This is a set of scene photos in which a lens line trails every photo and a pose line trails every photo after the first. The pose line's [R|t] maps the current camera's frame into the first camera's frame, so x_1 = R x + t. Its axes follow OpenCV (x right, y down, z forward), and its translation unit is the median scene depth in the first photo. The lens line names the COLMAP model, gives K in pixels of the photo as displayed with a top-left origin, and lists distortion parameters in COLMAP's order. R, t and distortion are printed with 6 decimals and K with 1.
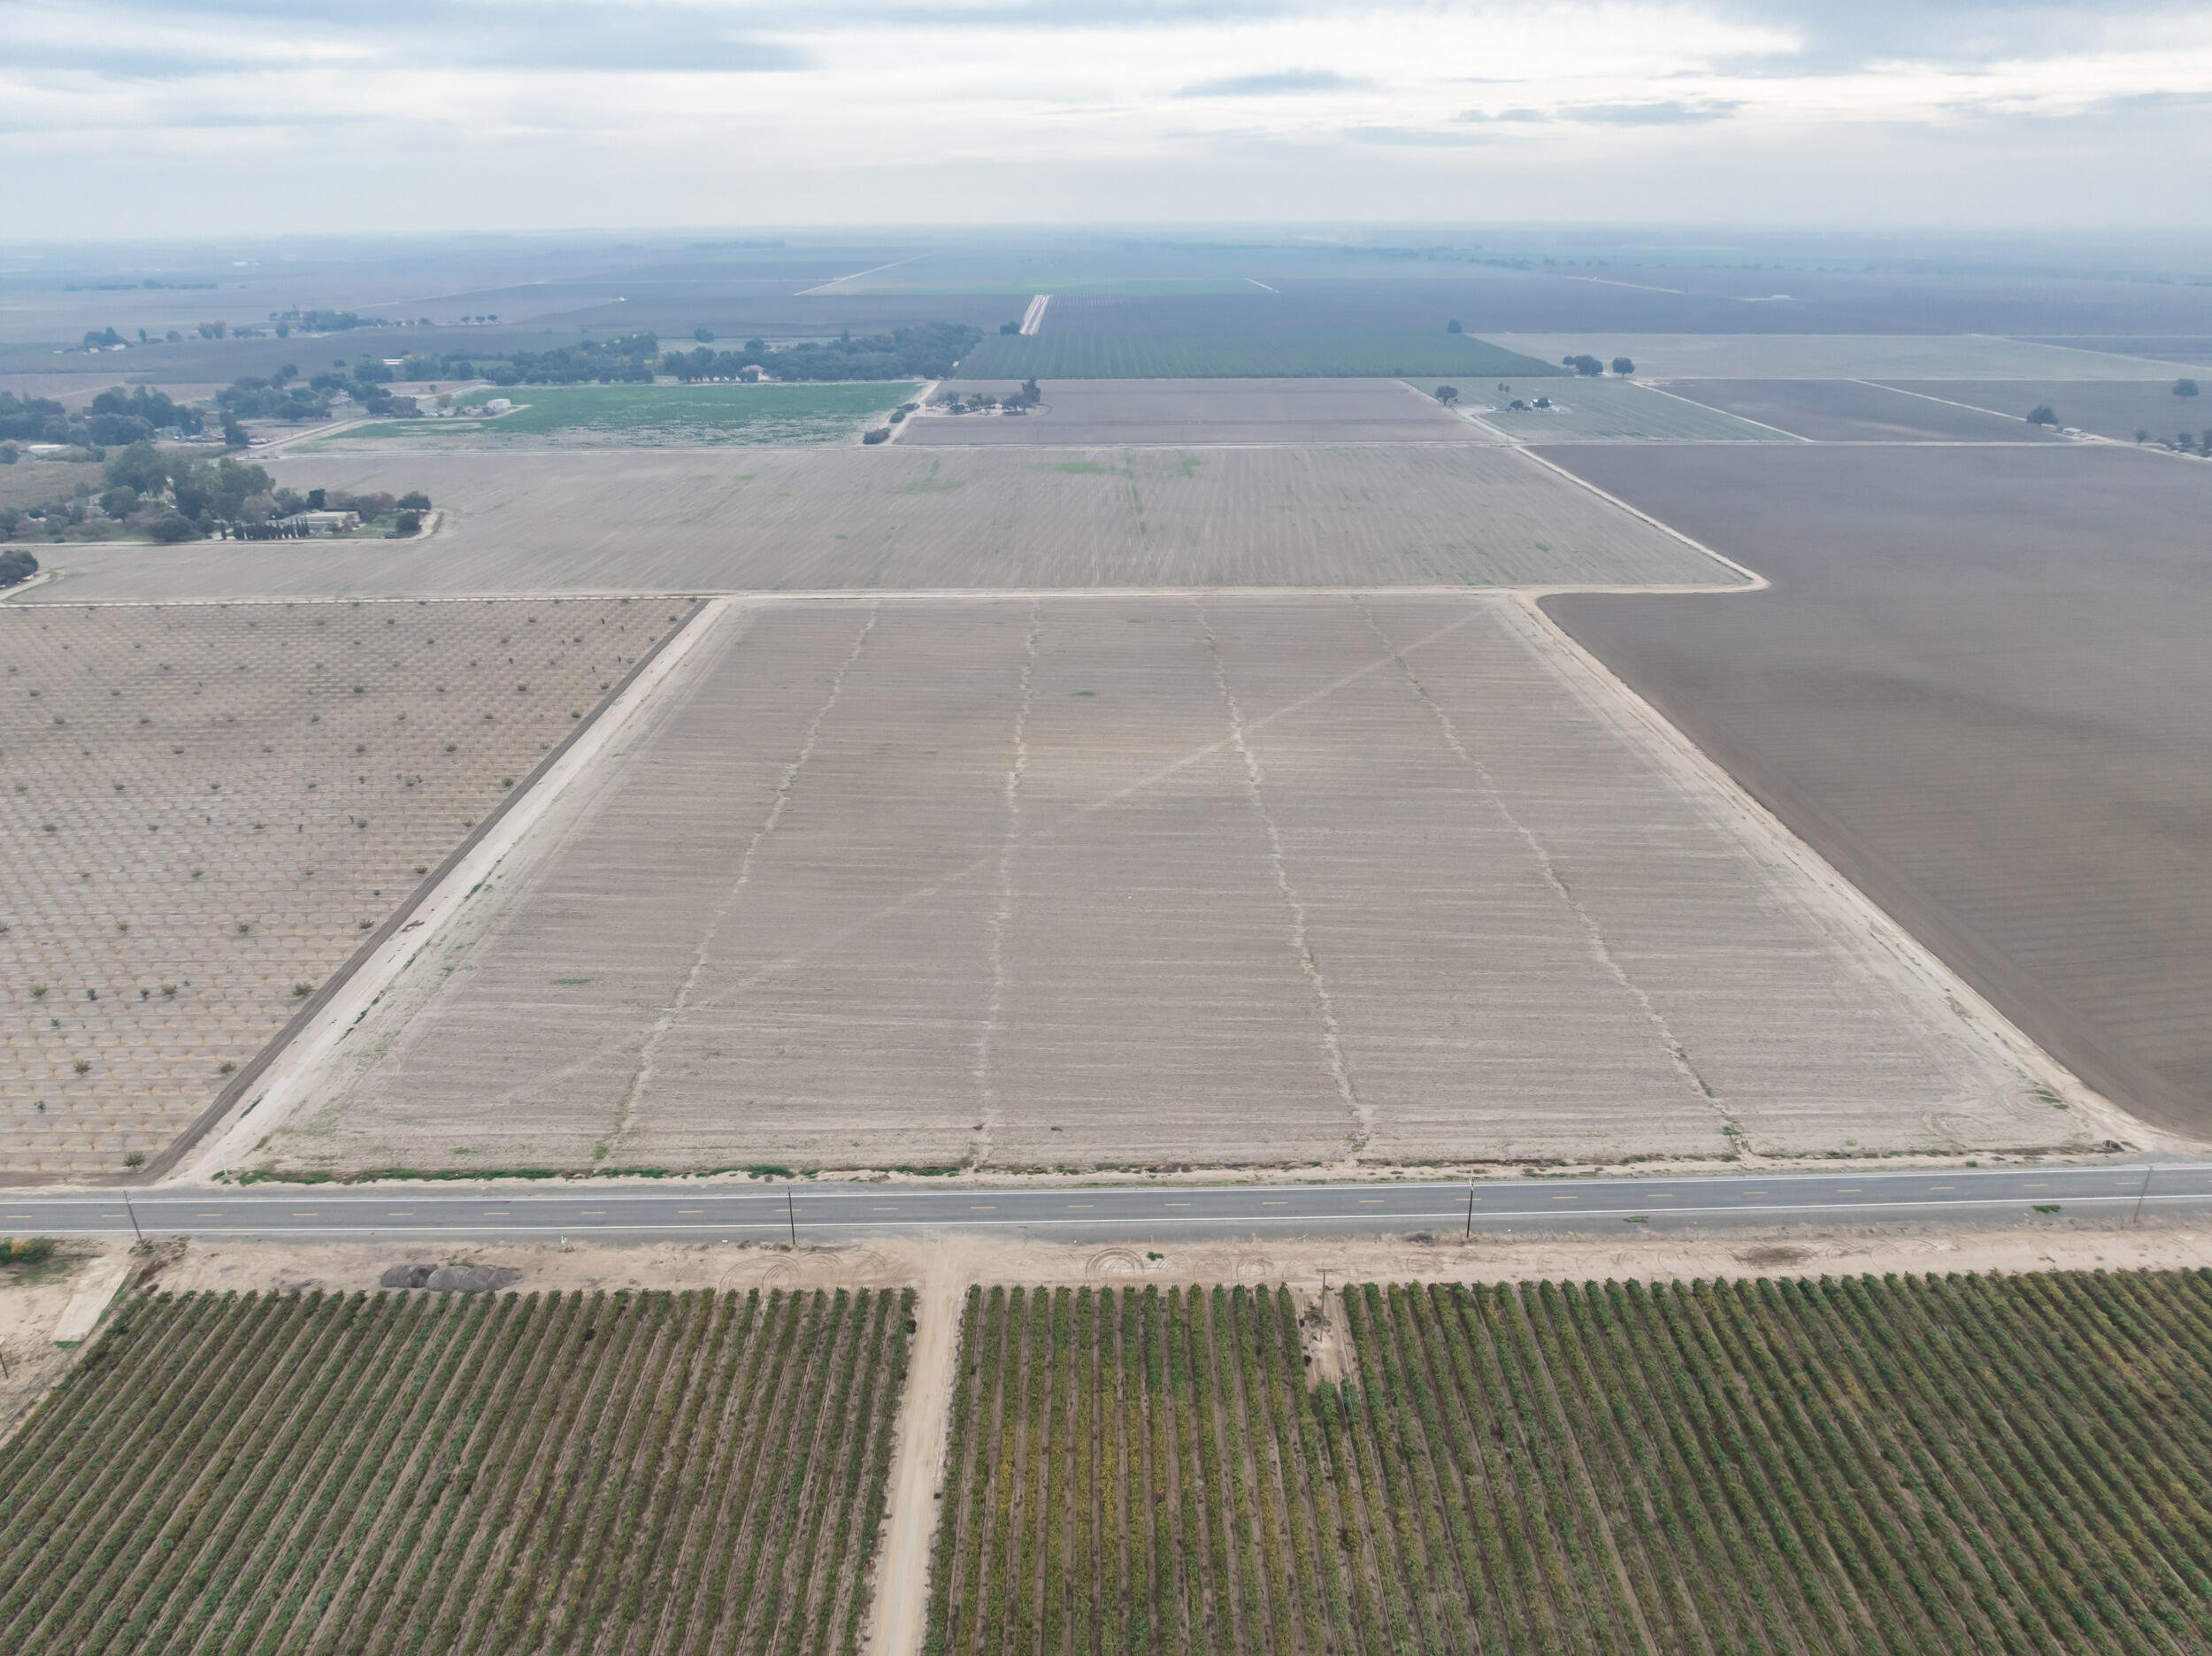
lens RADIAL K [[1554.6, 0, 1109.3], [0, 1554.6, 827.6], [0, 0, 1]] dist [-0.037621, 0.003341]
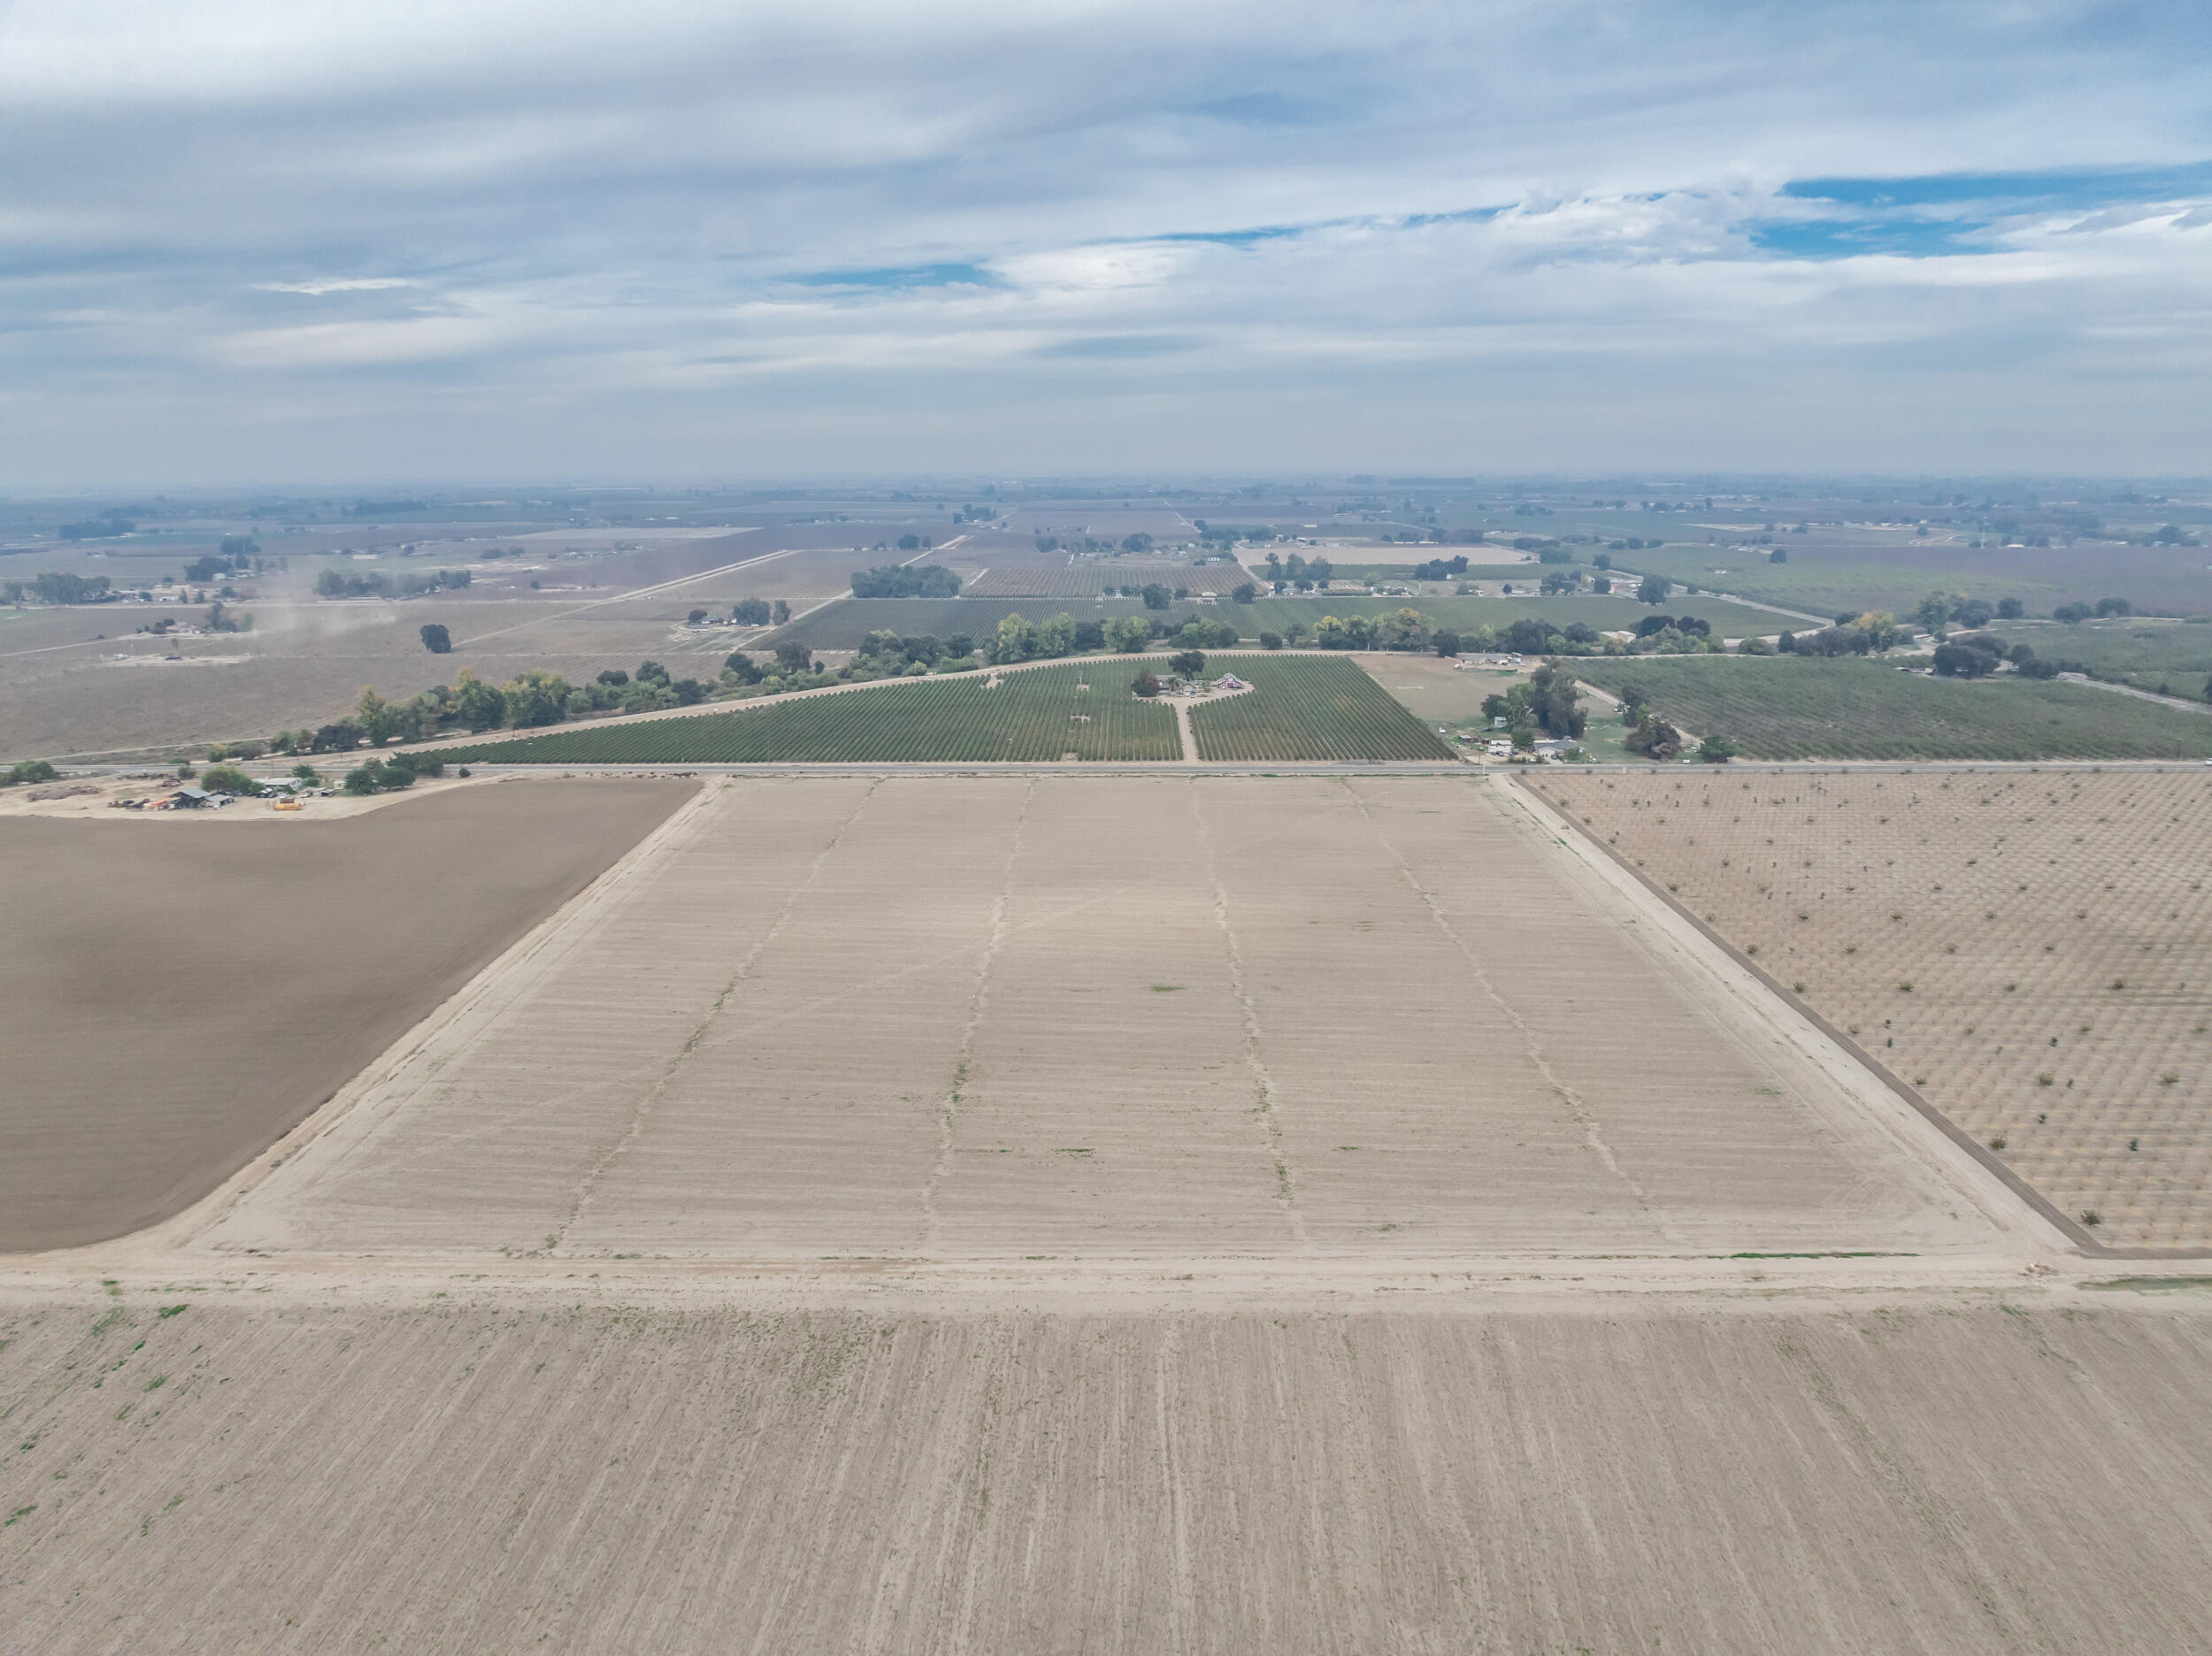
lens RADIAL K [[1554.6, 0, 1109.3], [0, 1554.6, 827.6], [0, 0, 1]] dist [-0.037621, 0.003341]
pose [[-0.999751, 0.004651, 0.021825, -0.007851], [0.016382, 0.817090, 0.576277, -0.863820], [-0.015153, 0.576491, -0.816963, 2.289647]]
